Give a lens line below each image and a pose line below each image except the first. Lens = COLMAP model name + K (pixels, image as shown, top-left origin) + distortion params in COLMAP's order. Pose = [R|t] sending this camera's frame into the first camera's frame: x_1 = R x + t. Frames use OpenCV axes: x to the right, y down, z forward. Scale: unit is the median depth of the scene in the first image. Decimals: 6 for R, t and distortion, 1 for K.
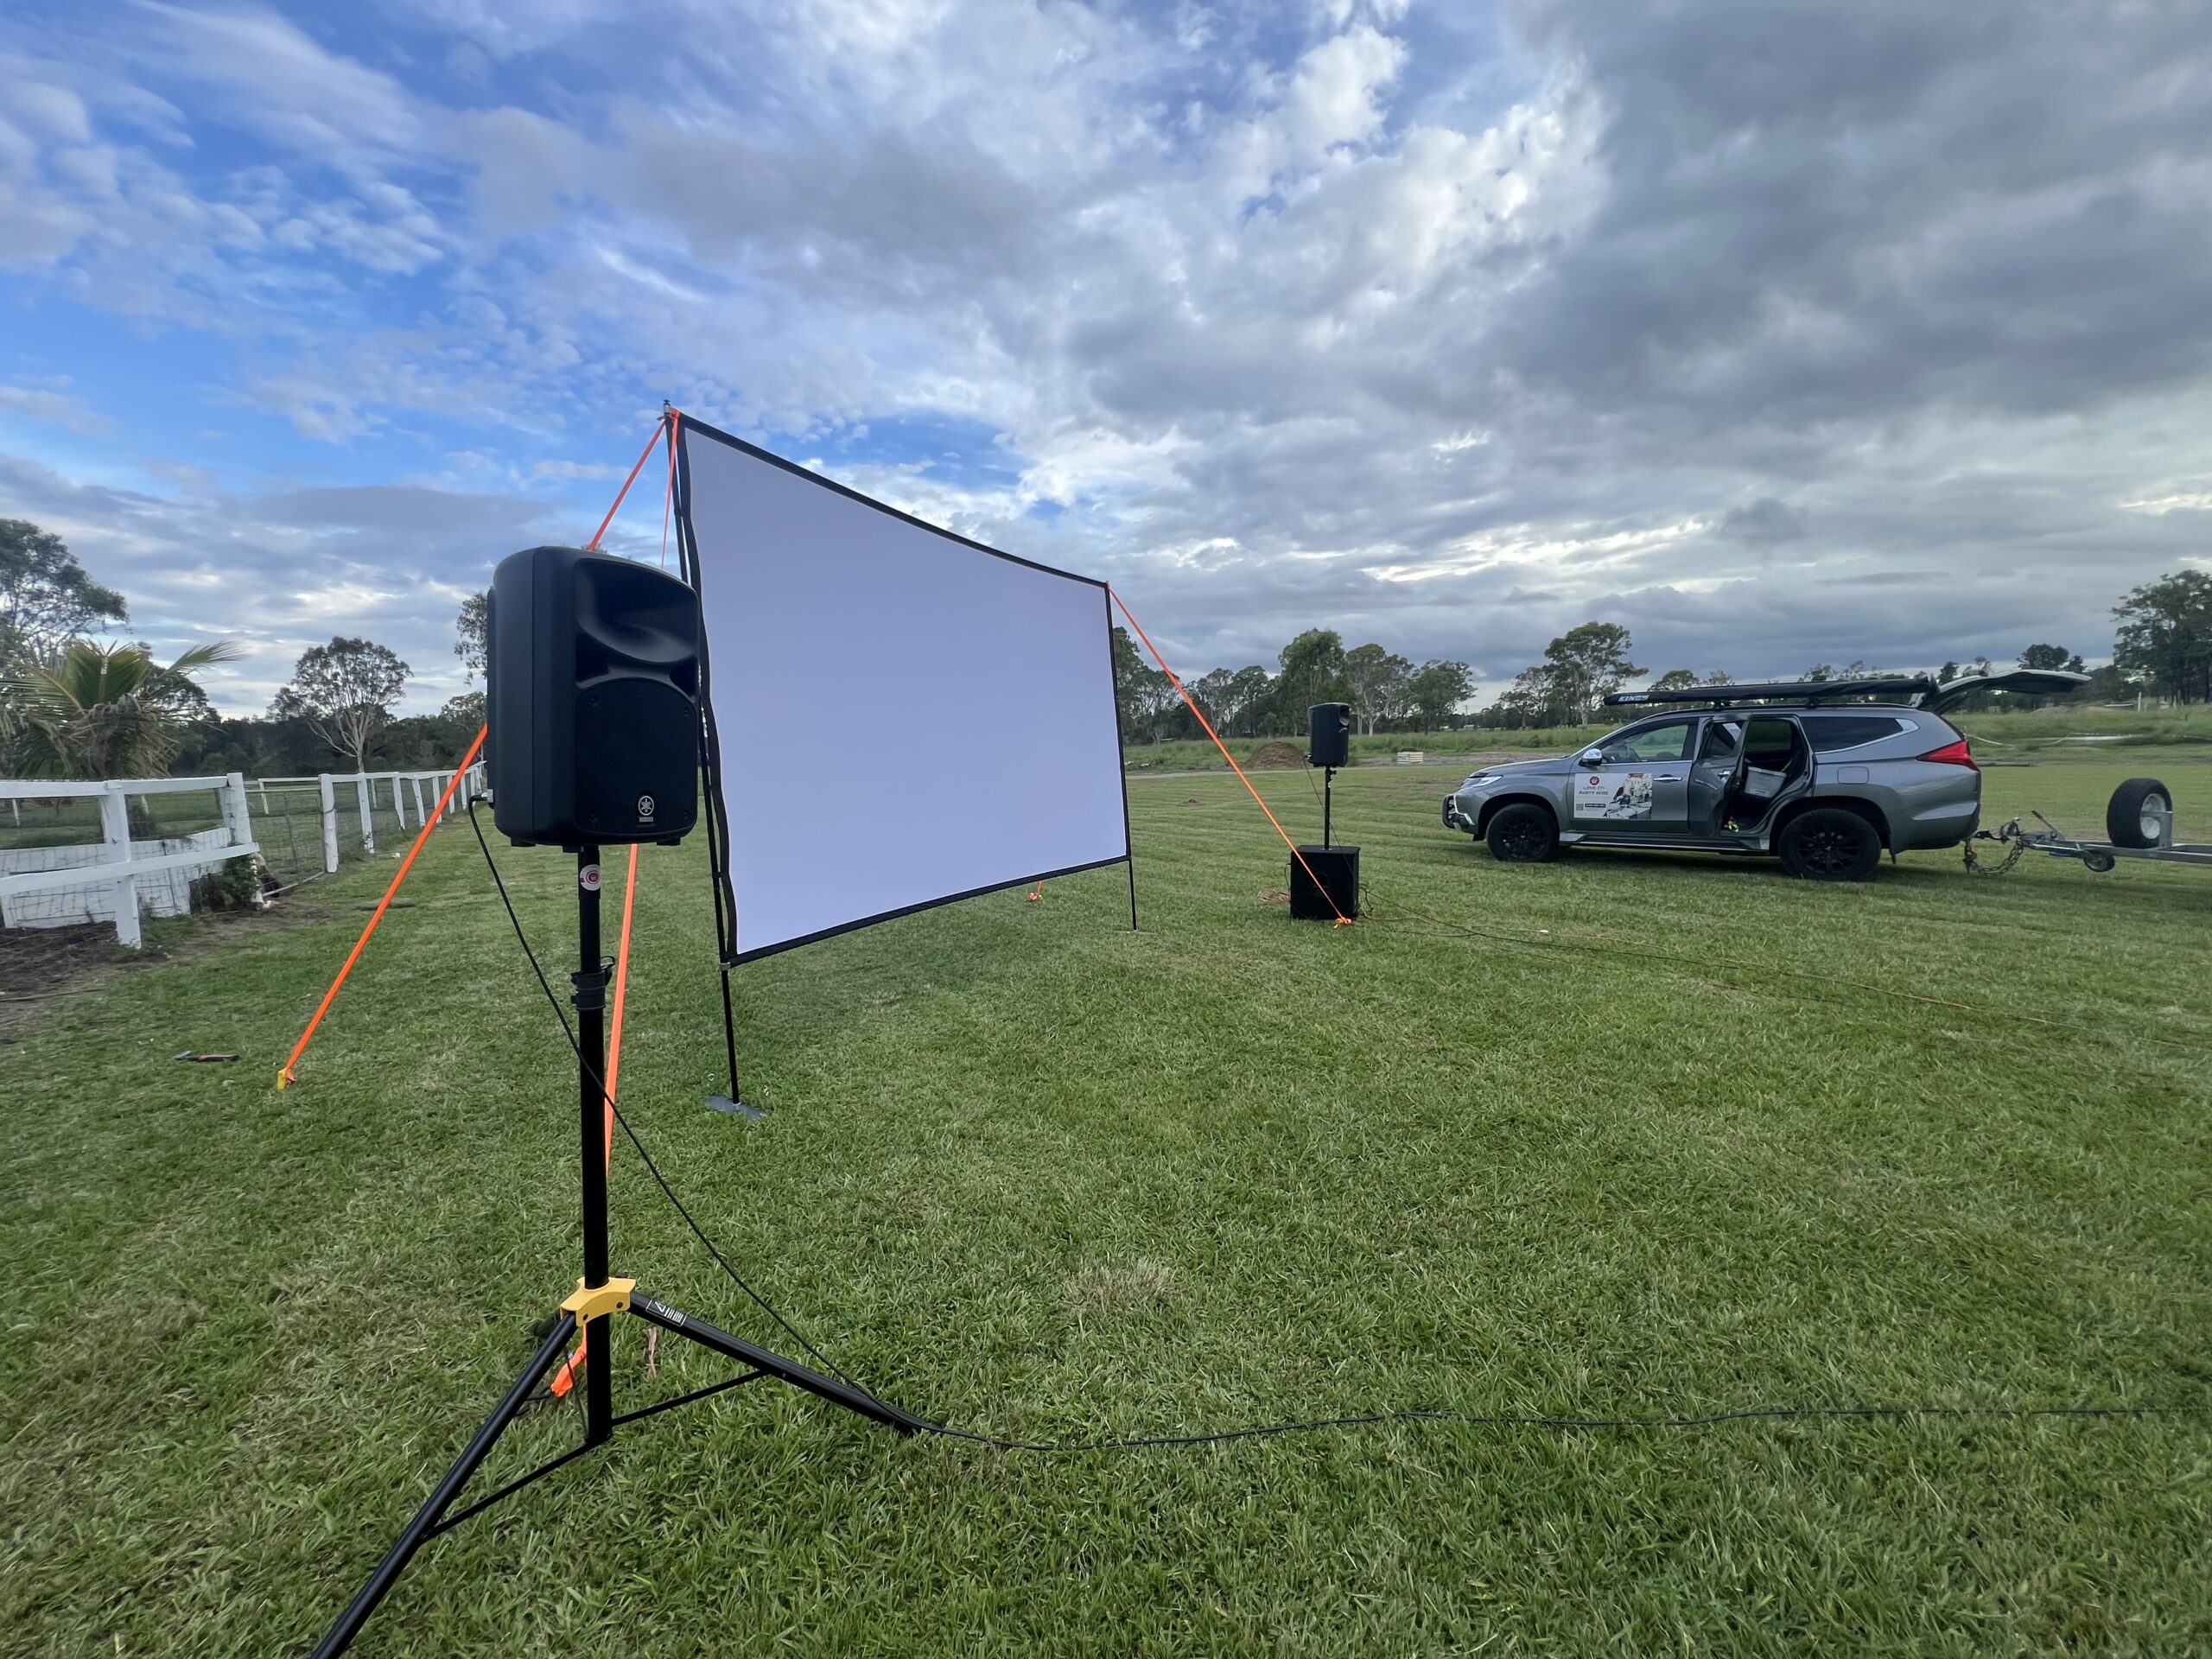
lens RADIAL K [[882.4, 0, 1091.3], [0, 882.4, 816.1], [0, 0, 1]] dist [-0.016425, 0.004086]
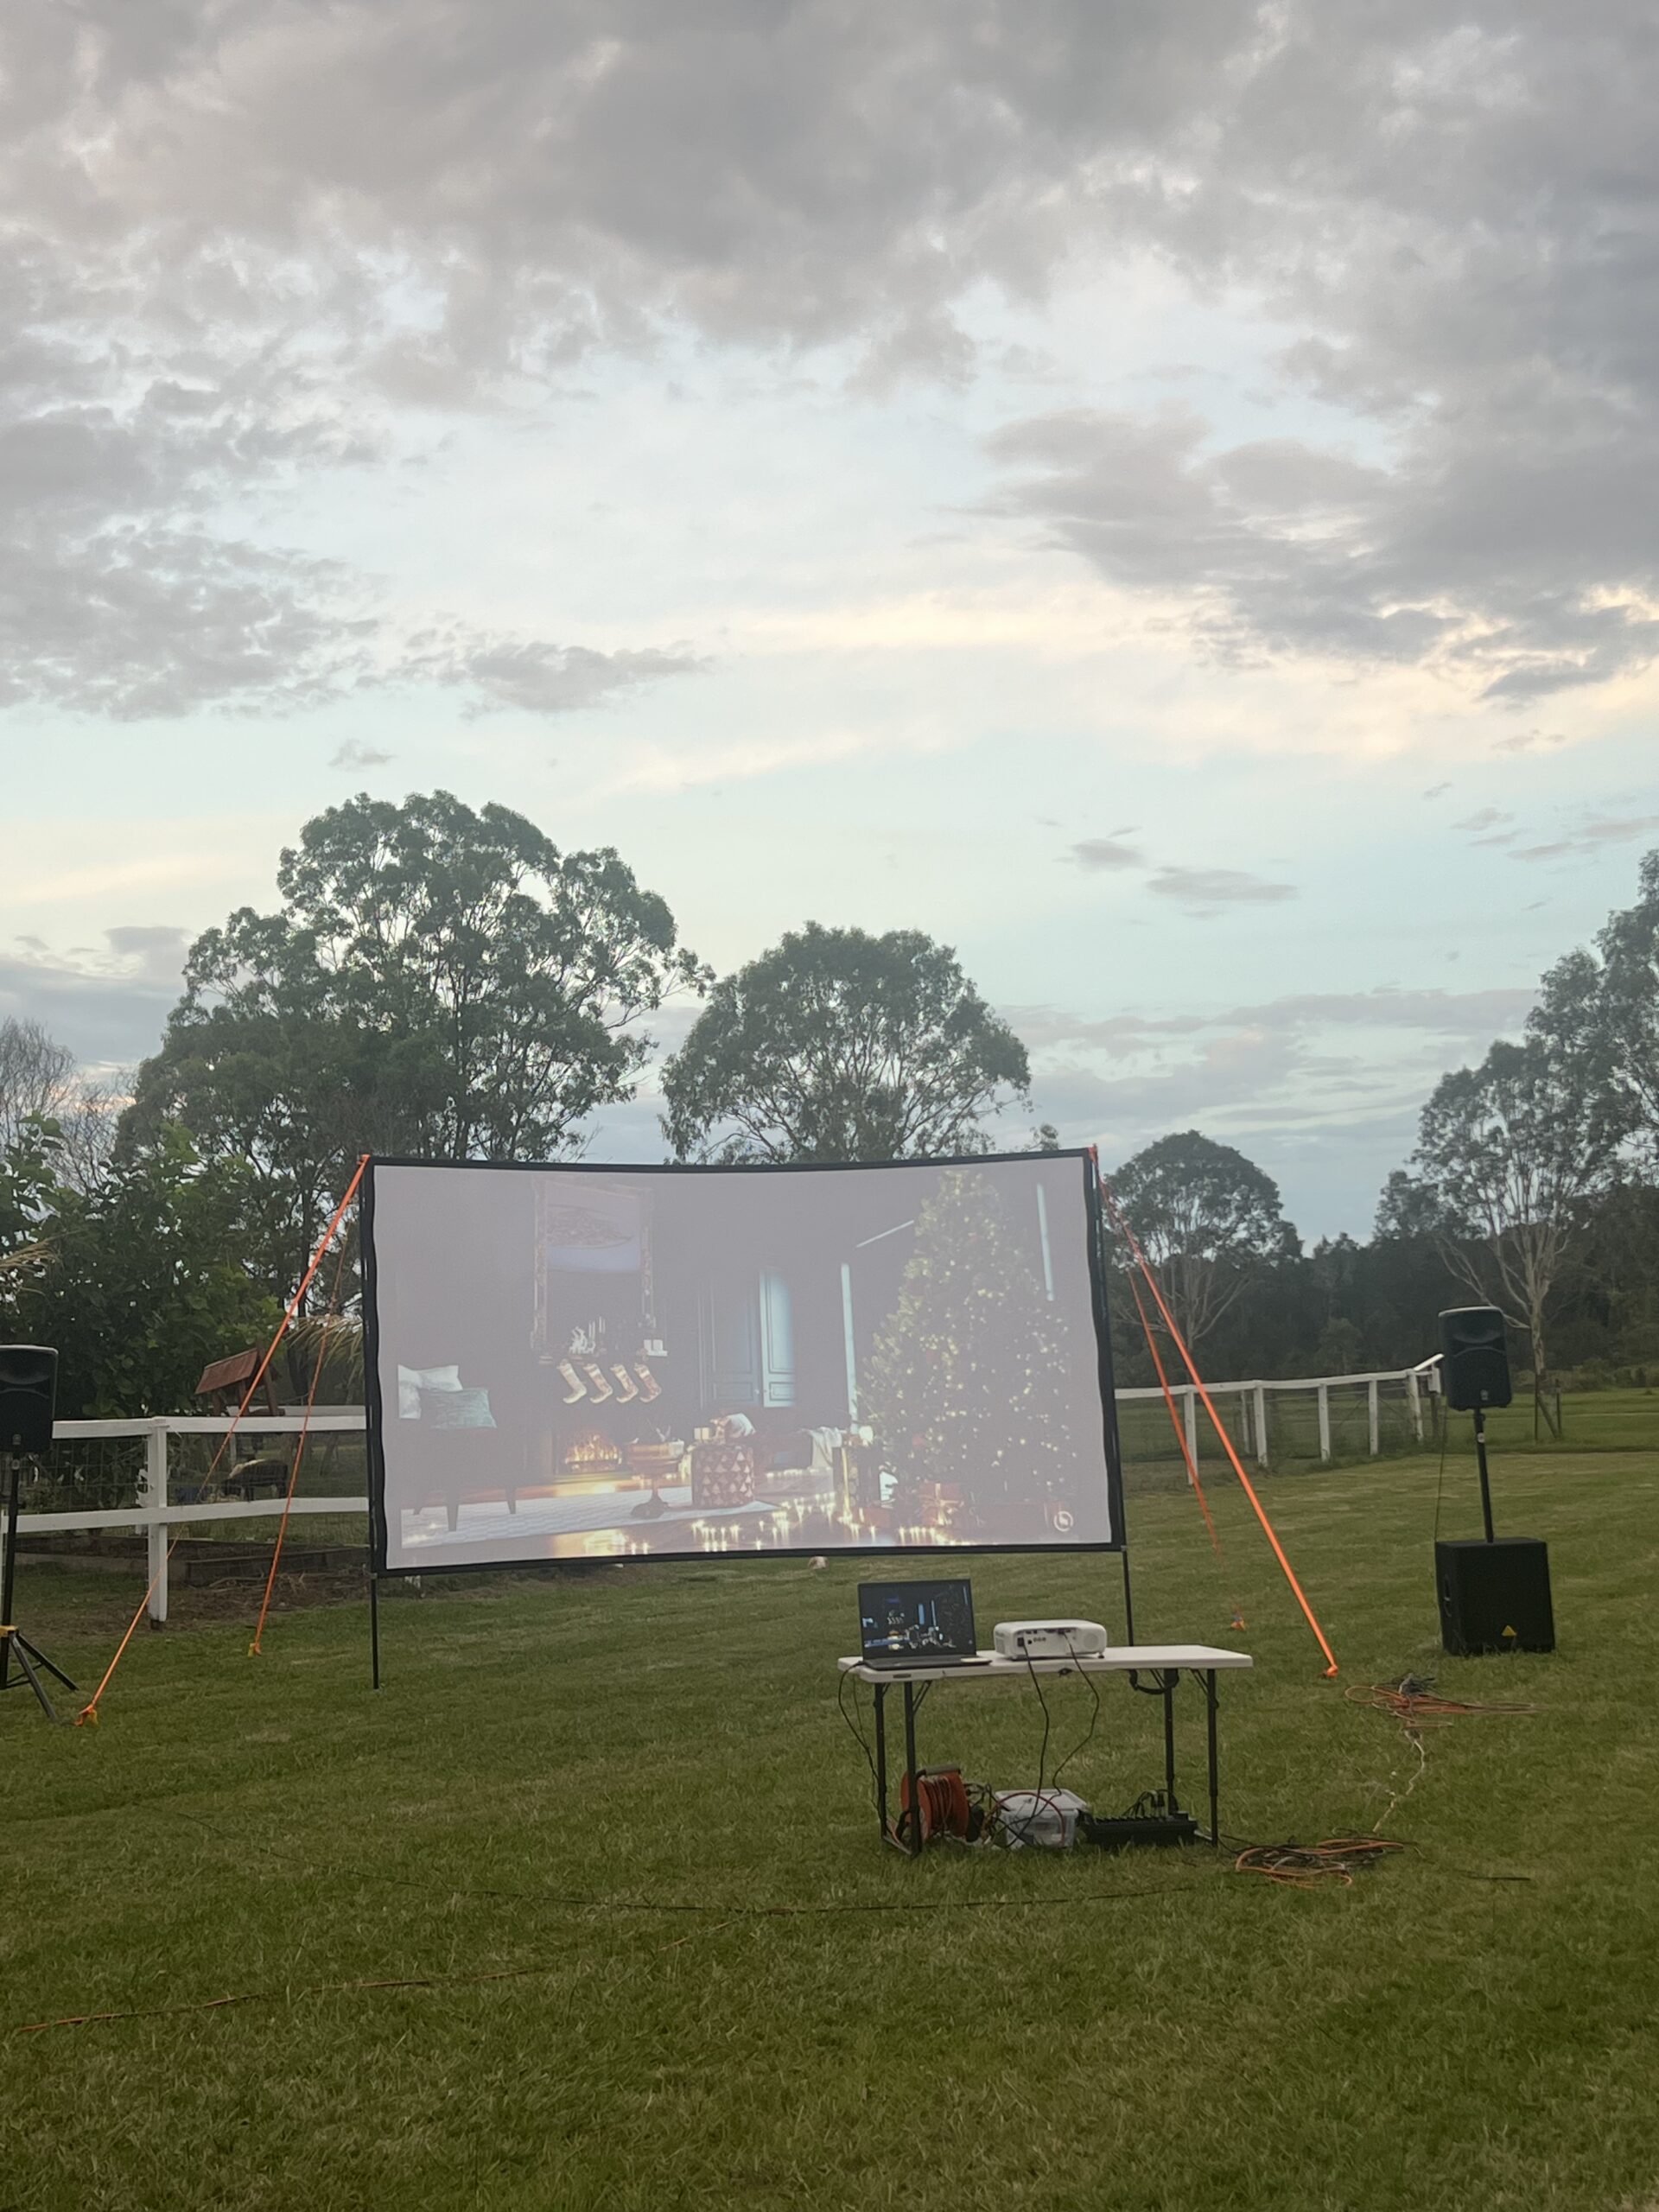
lens RADIAL K [[3022.8, 0, 837.0], [0, 3022.8, 1111.0], [0, 0, 1]] dist [0.185234, -0.724822]
pose [[0.538544, -0.067280, -0.839907, 0.515941], [-0.042625, 0.993355, -0.106903, -0.007544], [0.841518, 0.093373, 0.532098, -0.116963]]
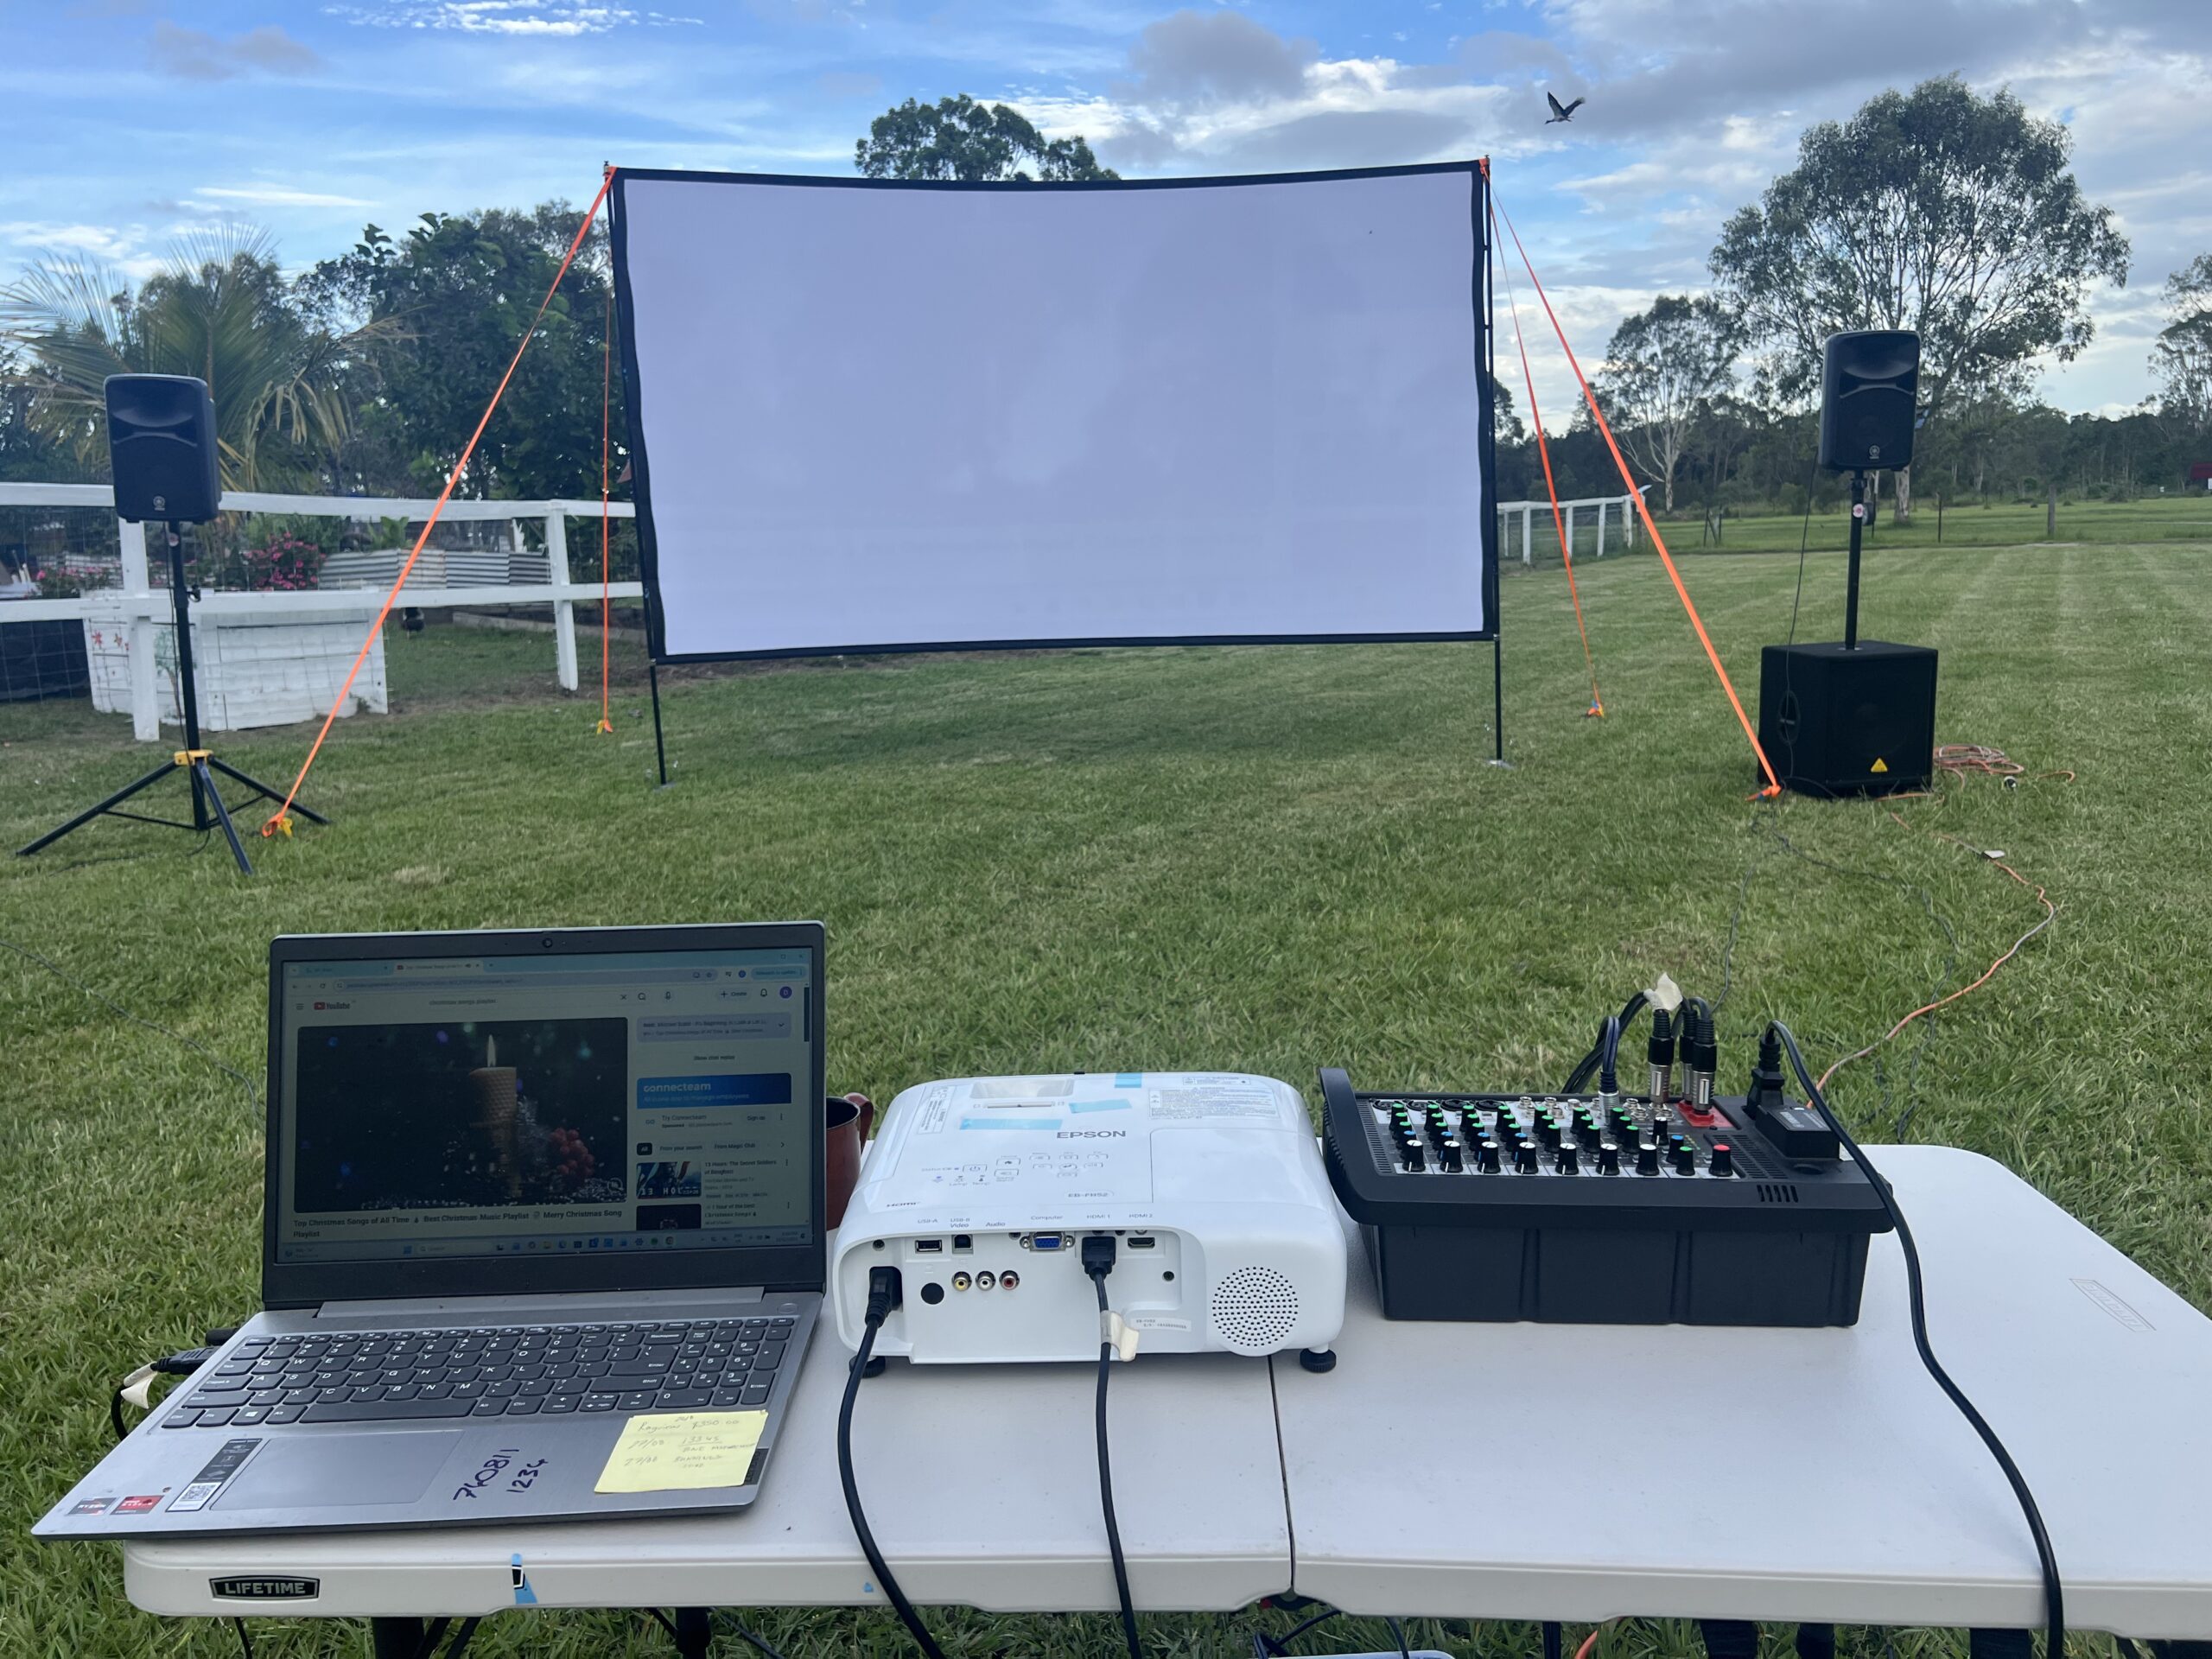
lens RADIAL K [[1648.4, 0, 1134.3], [0, 1648.4, 833.1], [0, 0, 1]] dist [0.034509, -0.002382]
pose [[0.483542, 0.169992, -0.858656, 0.247084], [-0.045512, 0.984517, 0.169279, -0.000357], [0.874137, -0.042774, 0.483792, 0.070276]]
